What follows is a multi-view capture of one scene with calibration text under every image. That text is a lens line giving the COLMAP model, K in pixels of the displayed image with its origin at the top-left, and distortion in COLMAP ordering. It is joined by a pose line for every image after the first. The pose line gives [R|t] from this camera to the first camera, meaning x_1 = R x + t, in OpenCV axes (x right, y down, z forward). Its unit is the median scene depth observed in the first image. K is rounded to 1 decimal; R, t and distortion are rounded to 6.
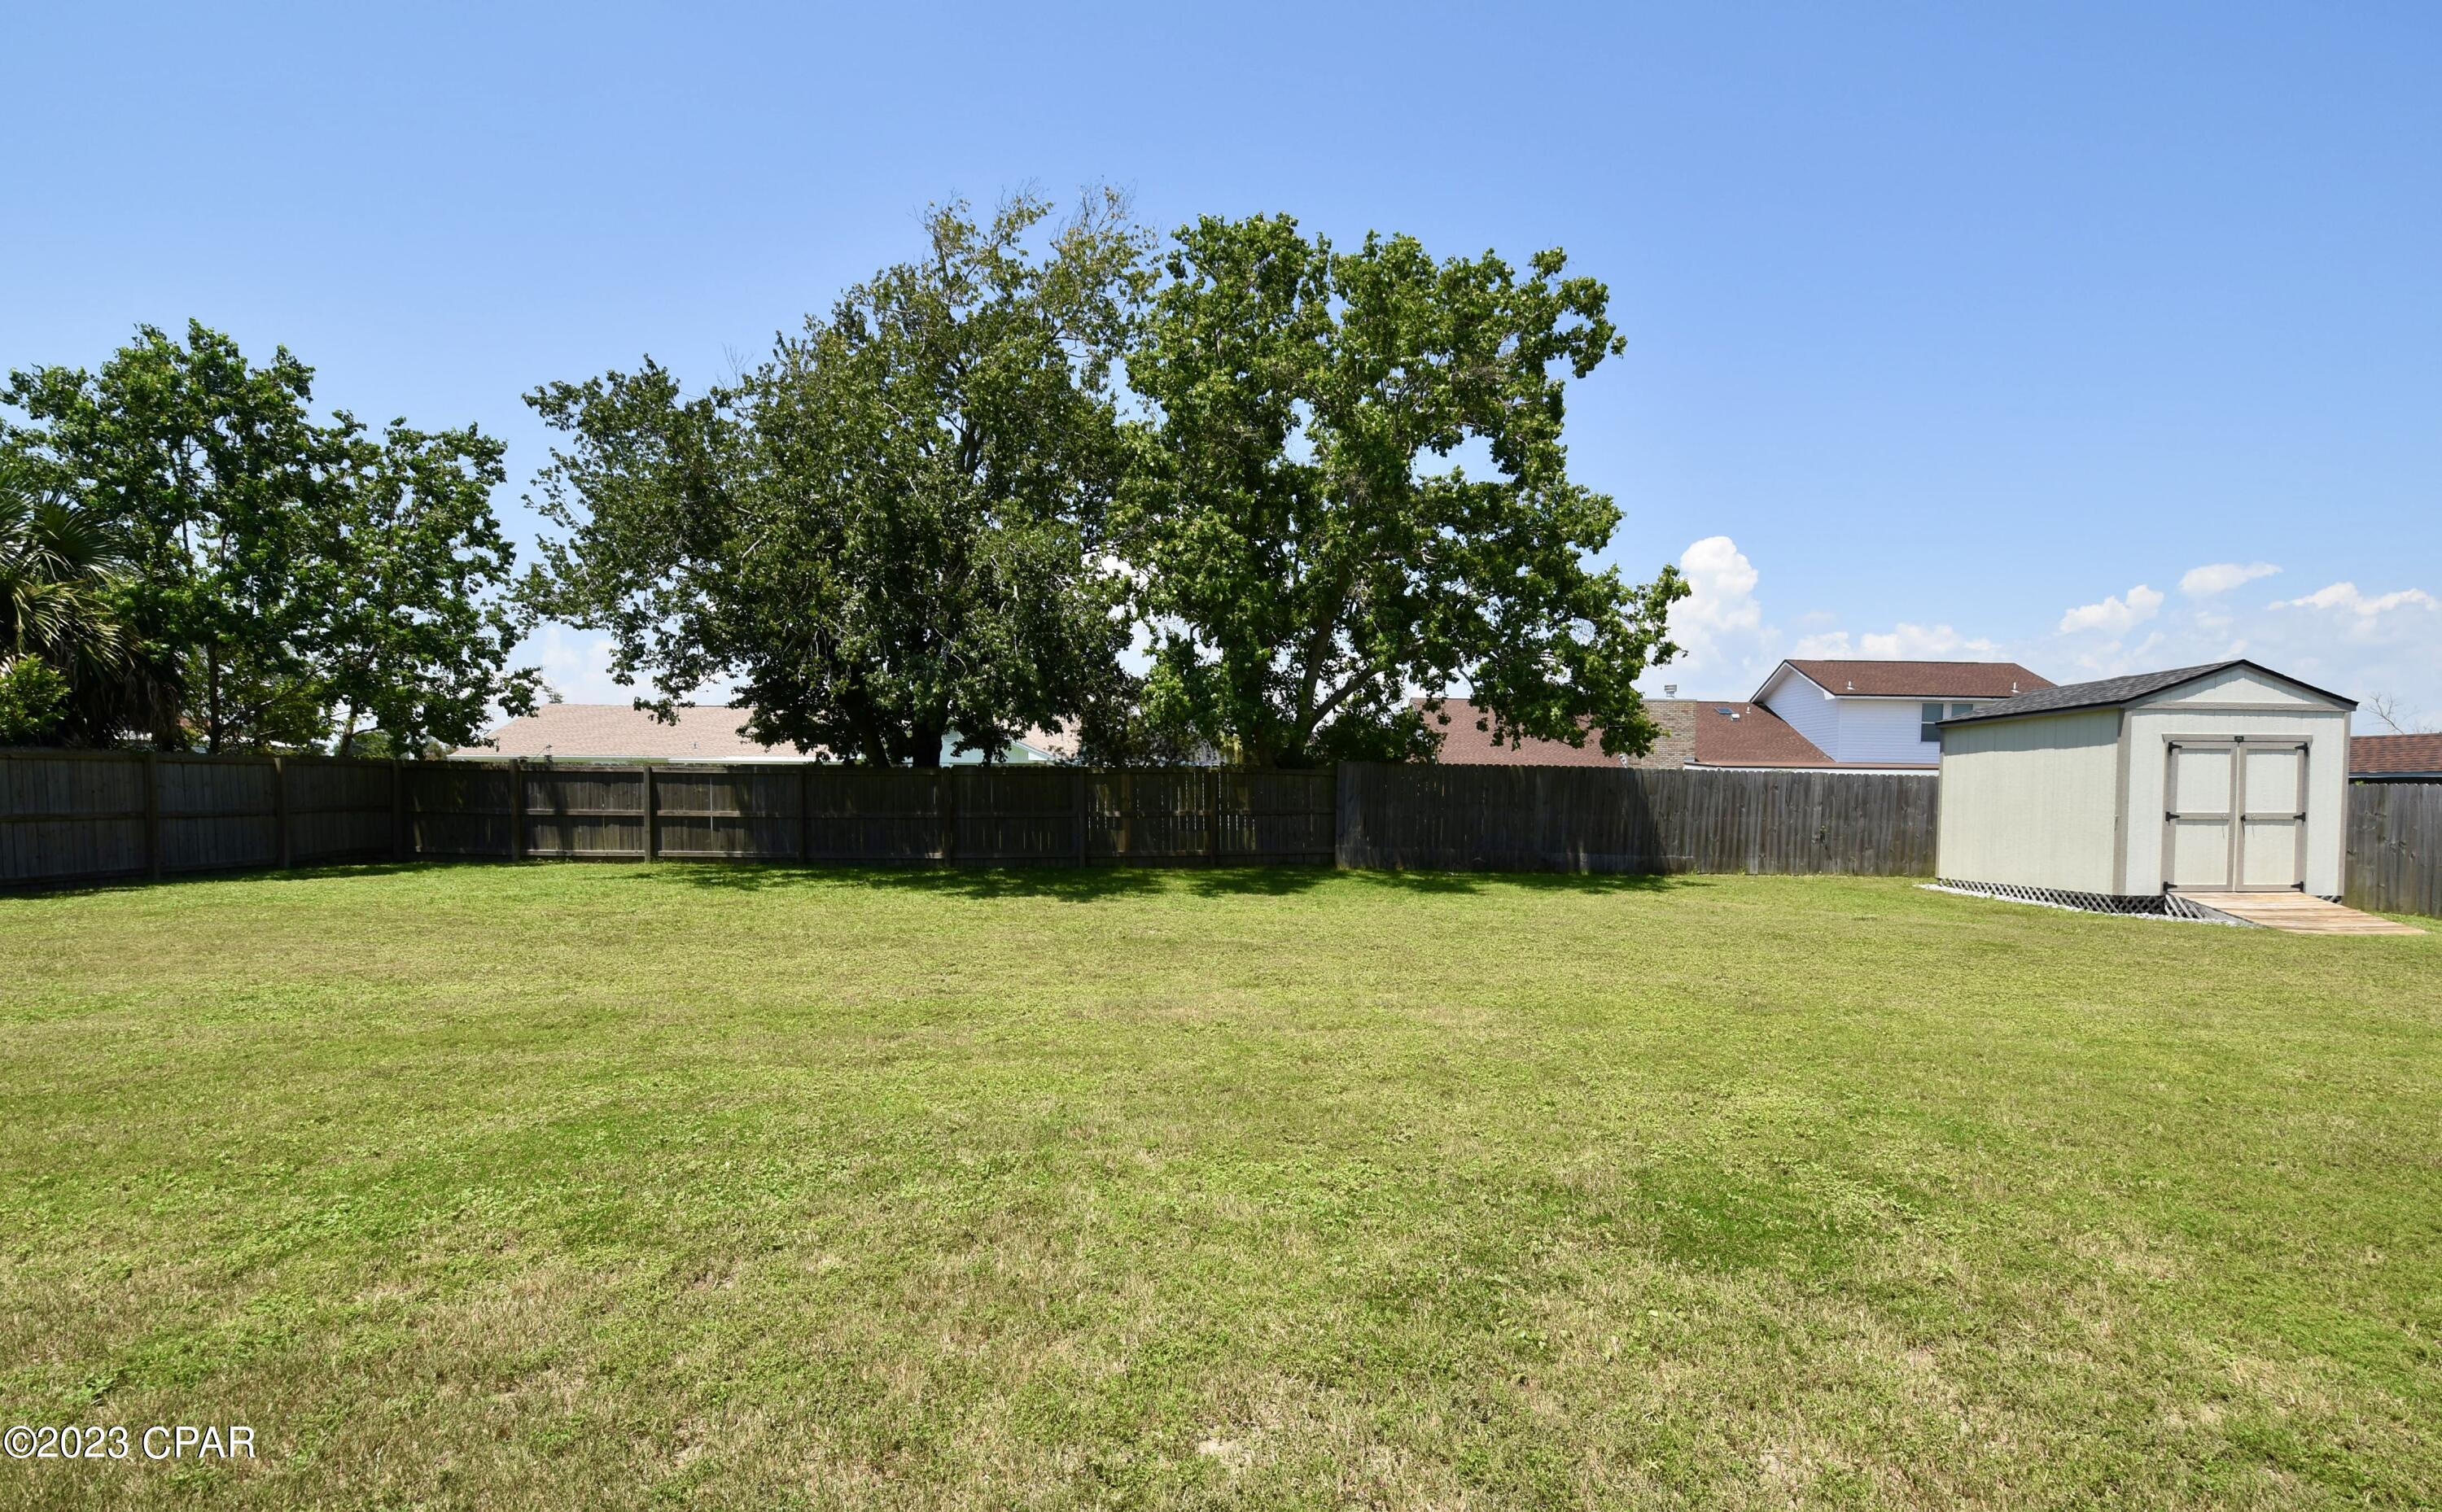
lens RADIAL K [[1093.1, 0, 1237.5], [0, 1093.1, 834.6], [0, 0, 1]] dist [0.000117, -0.000038]
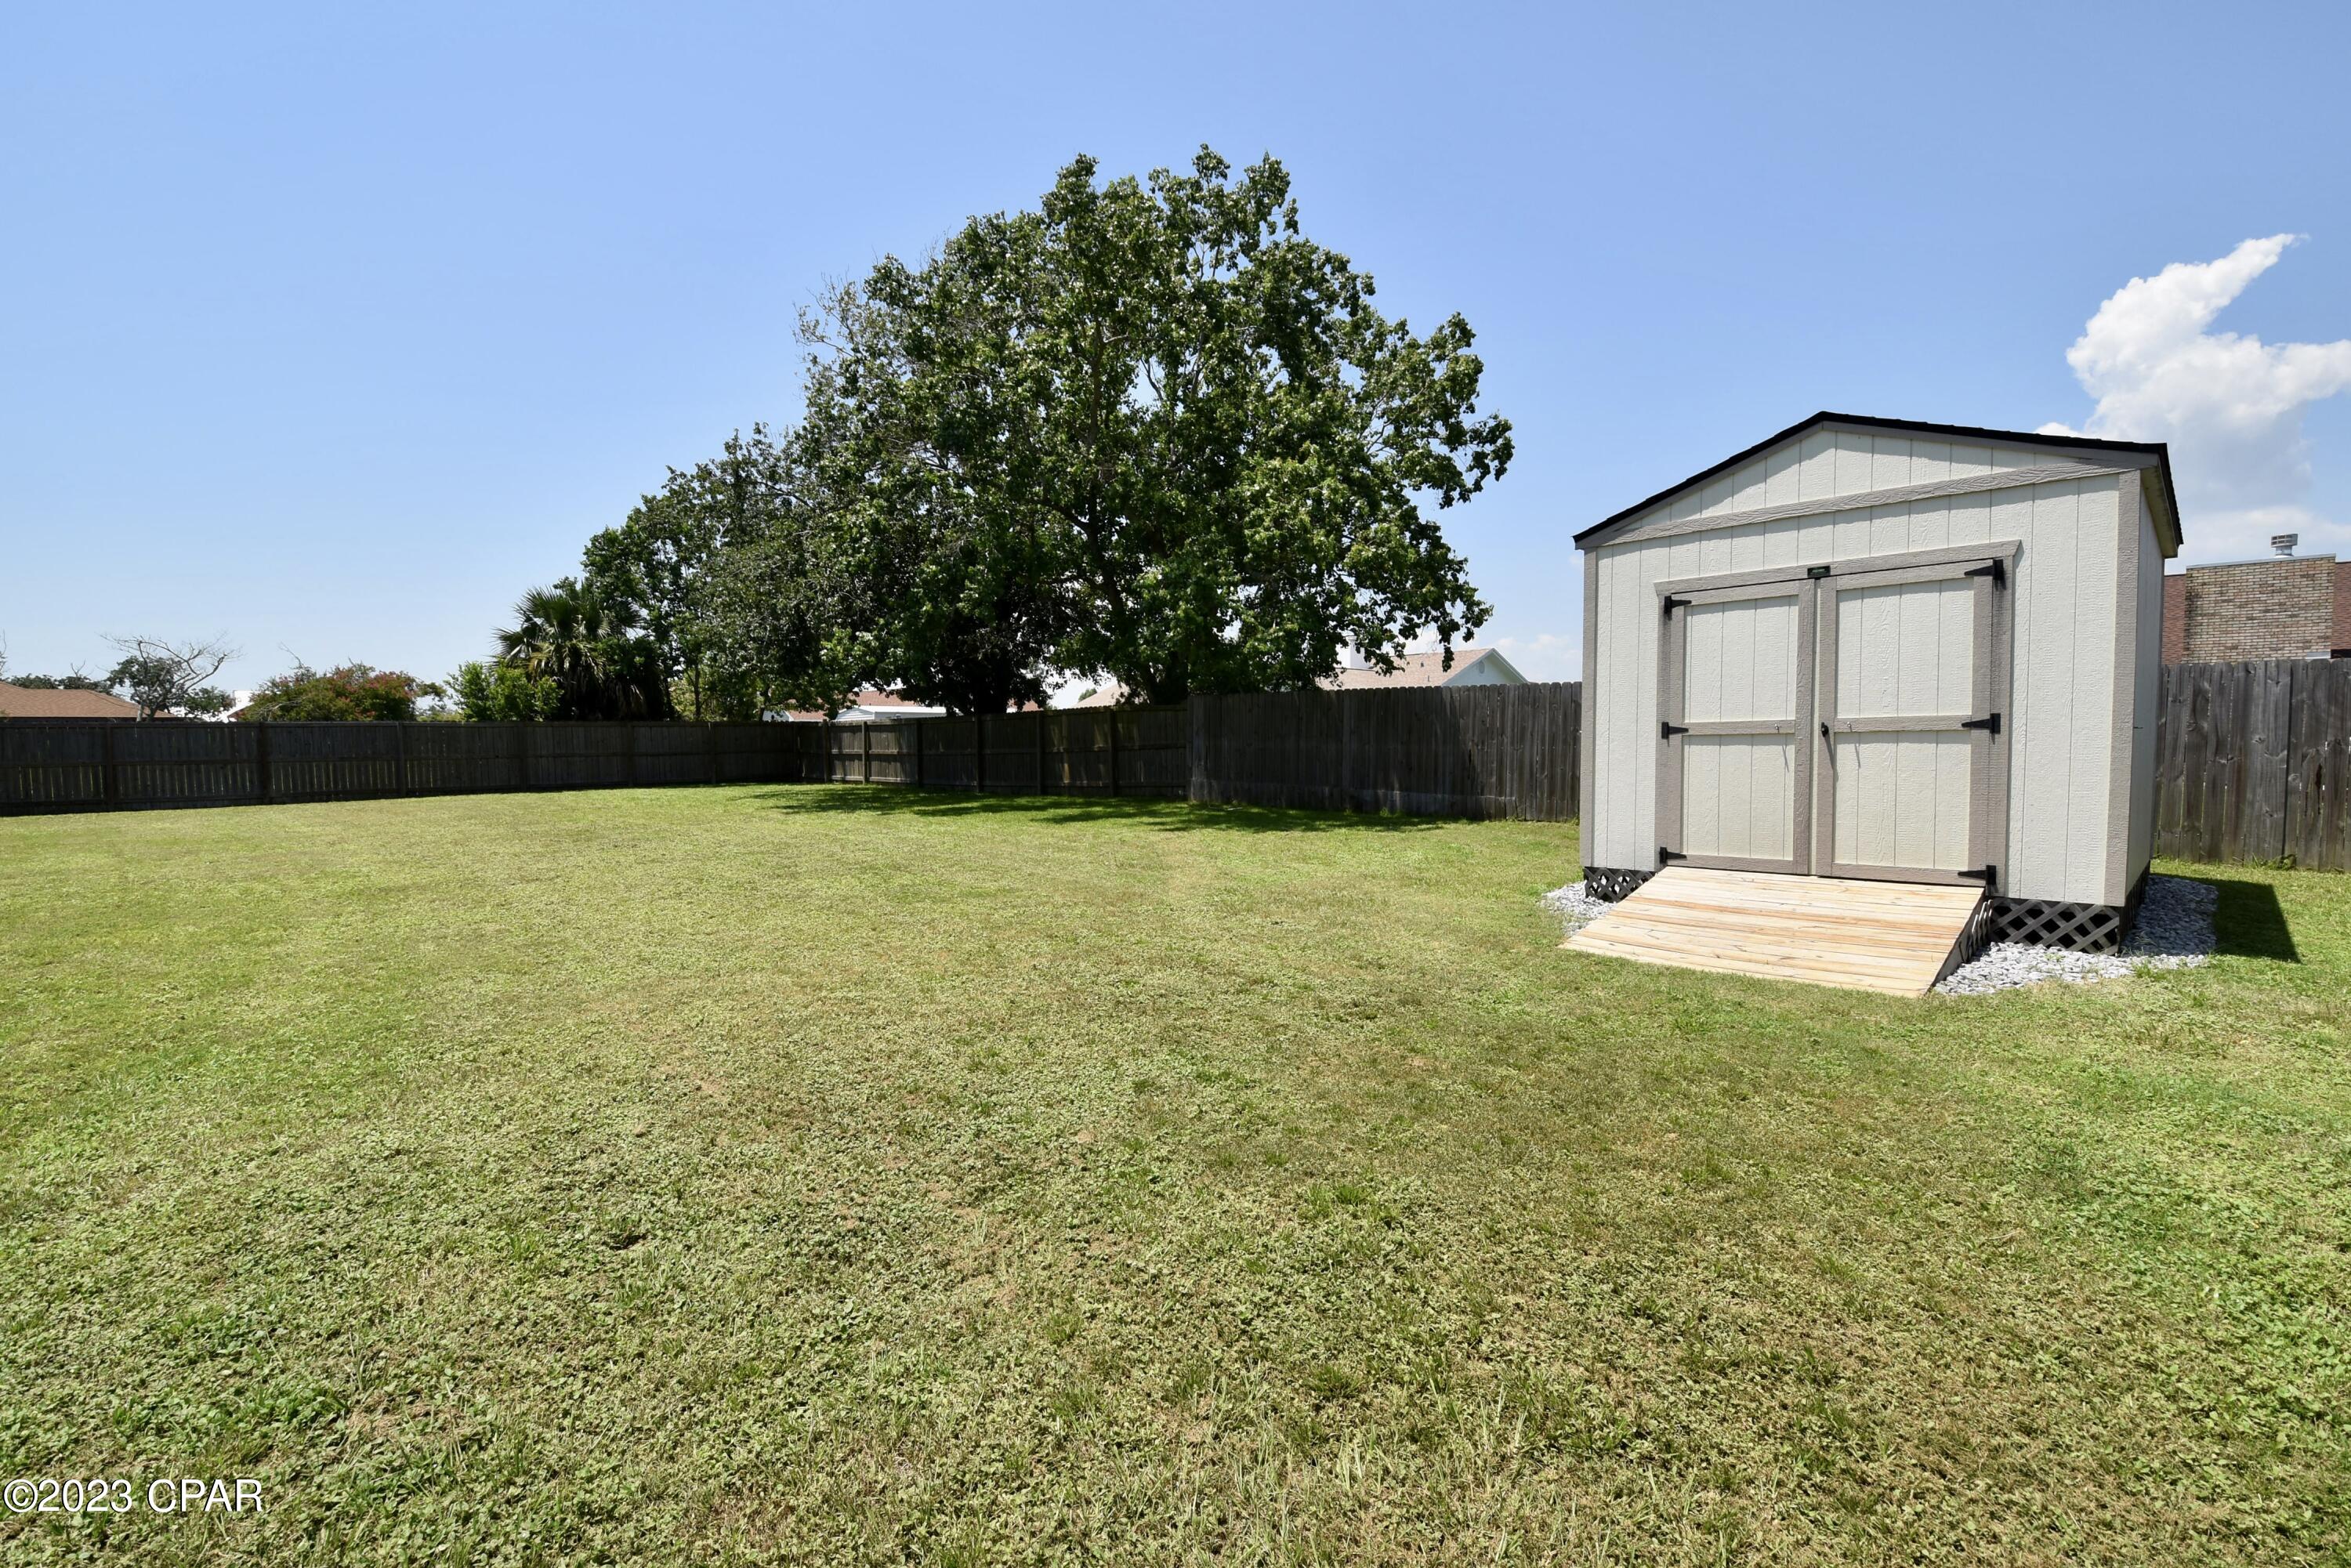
lens RADIAL K [[990.9, 0, 1175.5], [0, 990.9, 784.0], [0, 0, 1]] dist [0.000279, 0.000071]
pose [[0.687638, 0.014602, -0.725907, 0.783983], [-0.010250, 0.999893, 0.010404, 0.006061], [0.725981, 0.000286, 0.687714, 0.353140]]
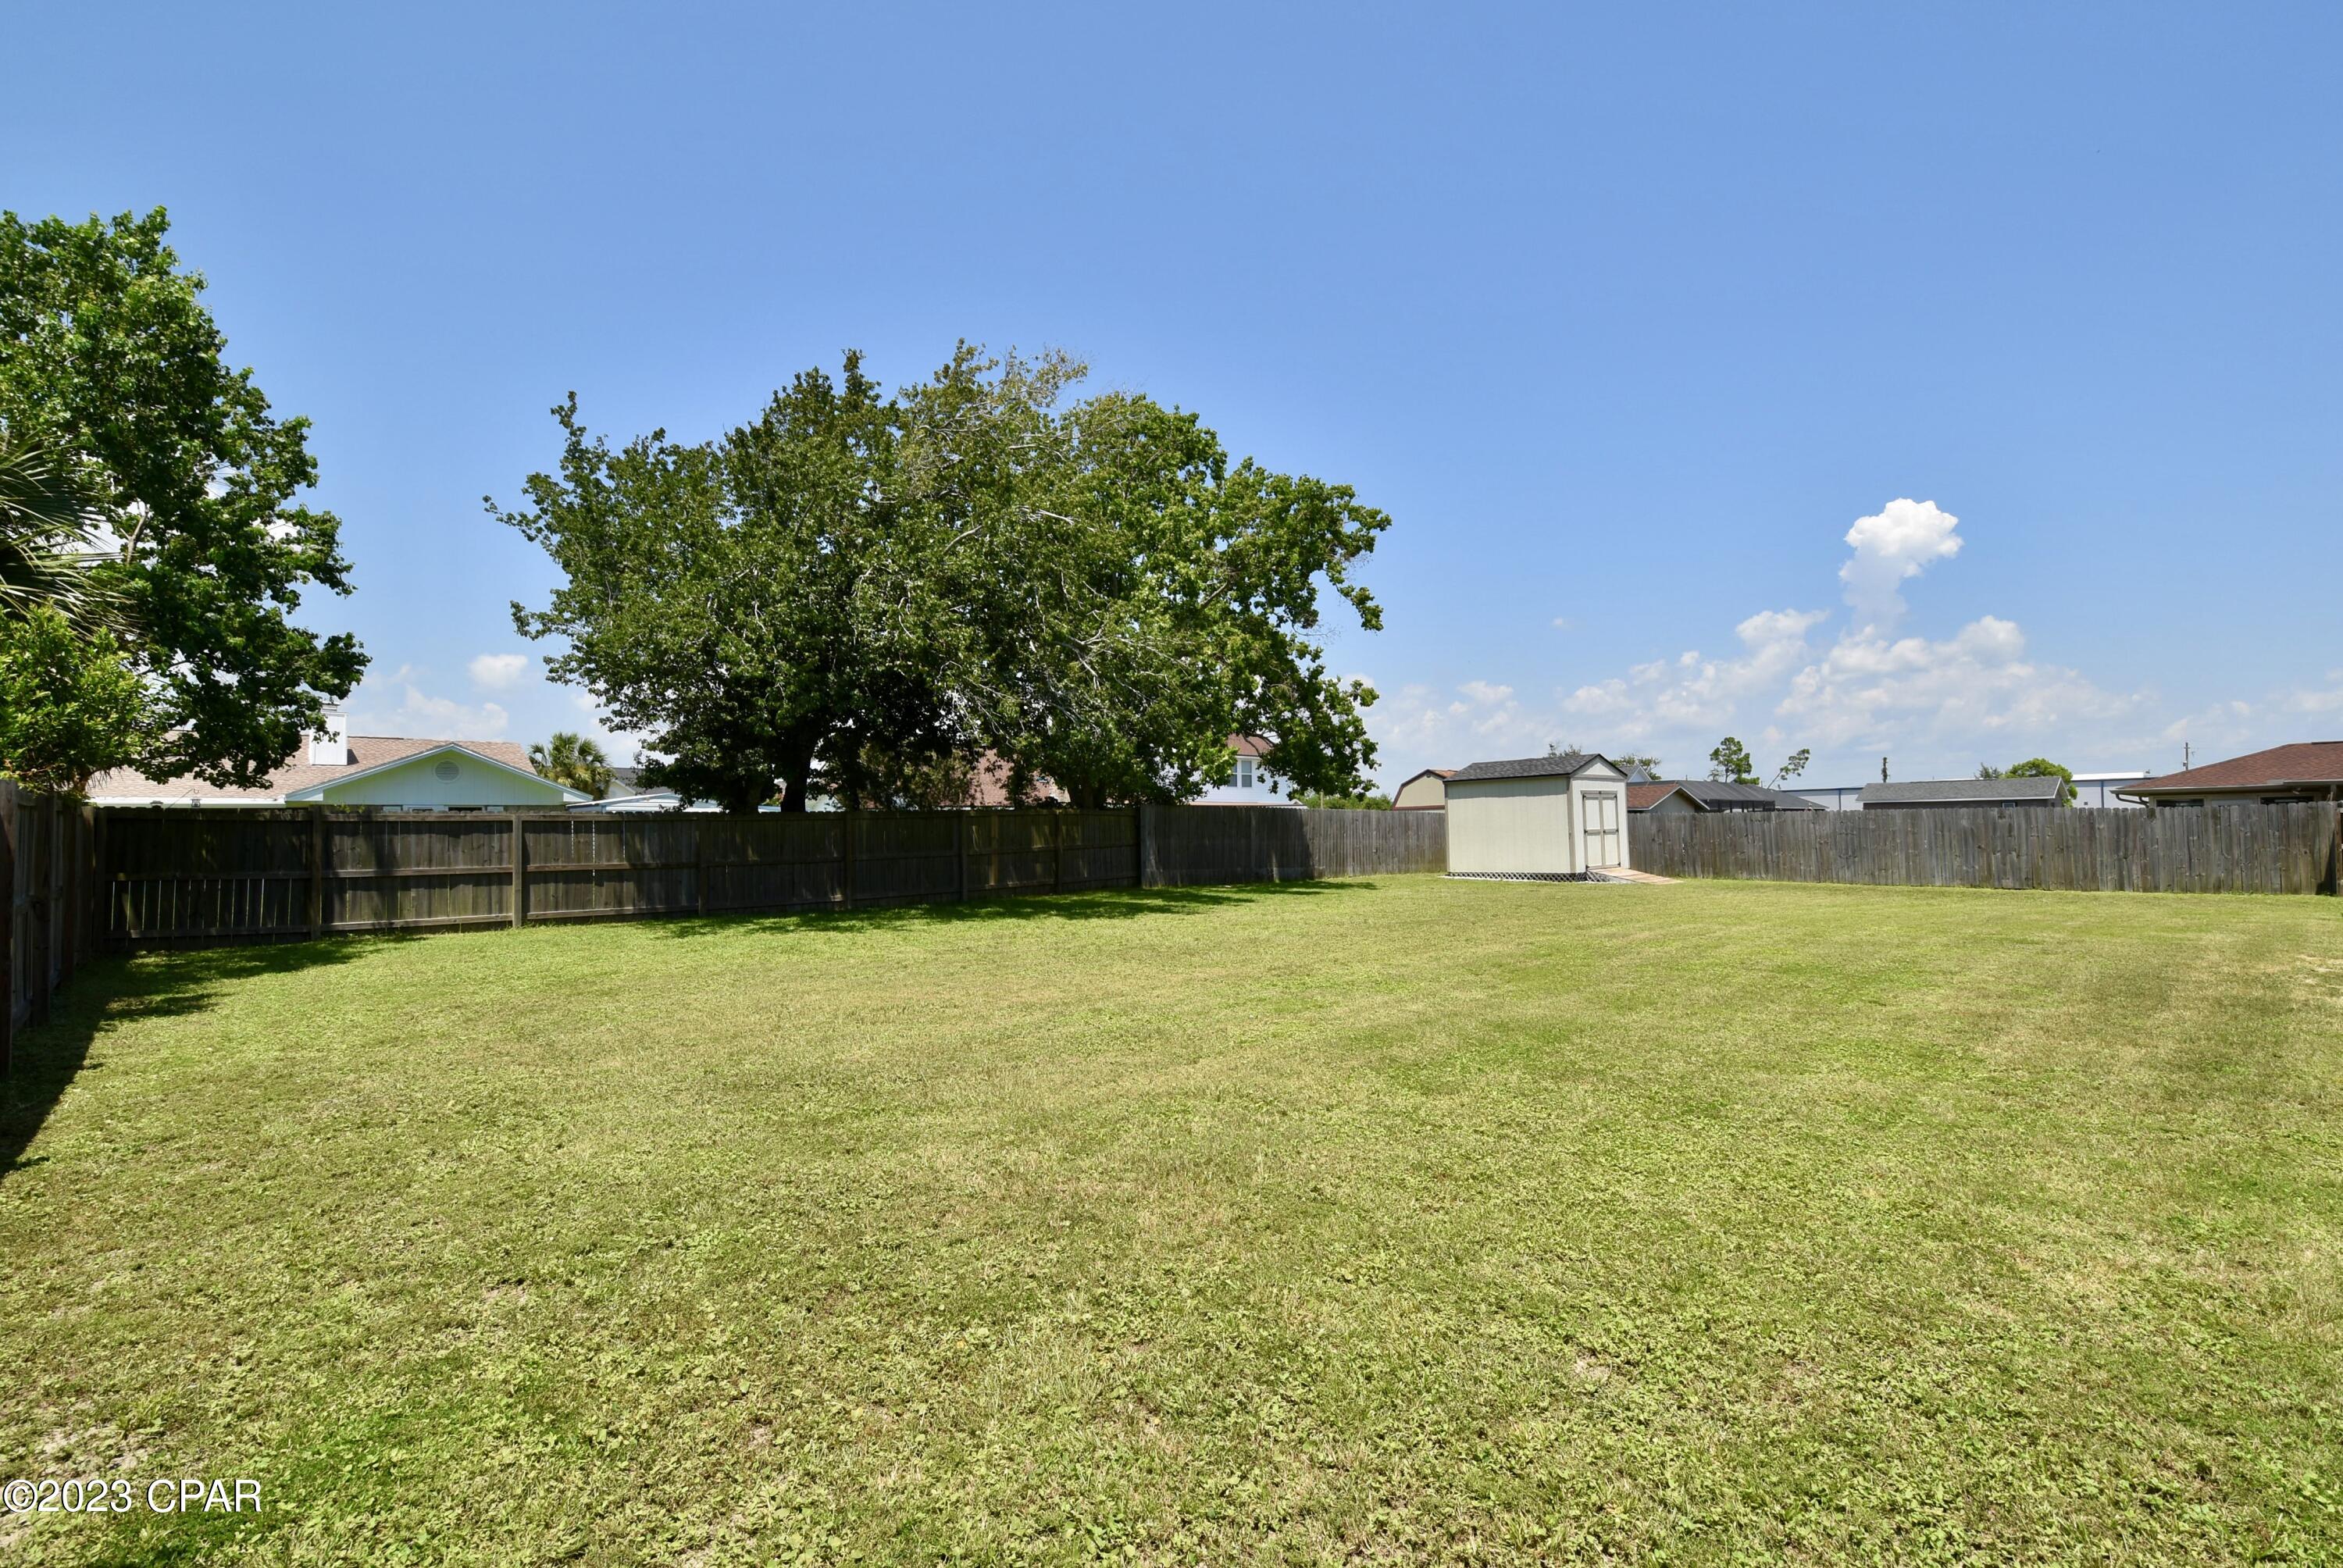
lens RADIAL K [[987.5, 0, 1171.5], [0, 987.5, 784.0], [0, 0, 1]] dist [0.000279, 0.000071]
pose [[0.769290, 0.009231, 0.638833, -0.641155], [0.043213, 0.996854, -0.066442, -0.012120], [-0.637437, 0.078719, 0.766471, 0.080559]]
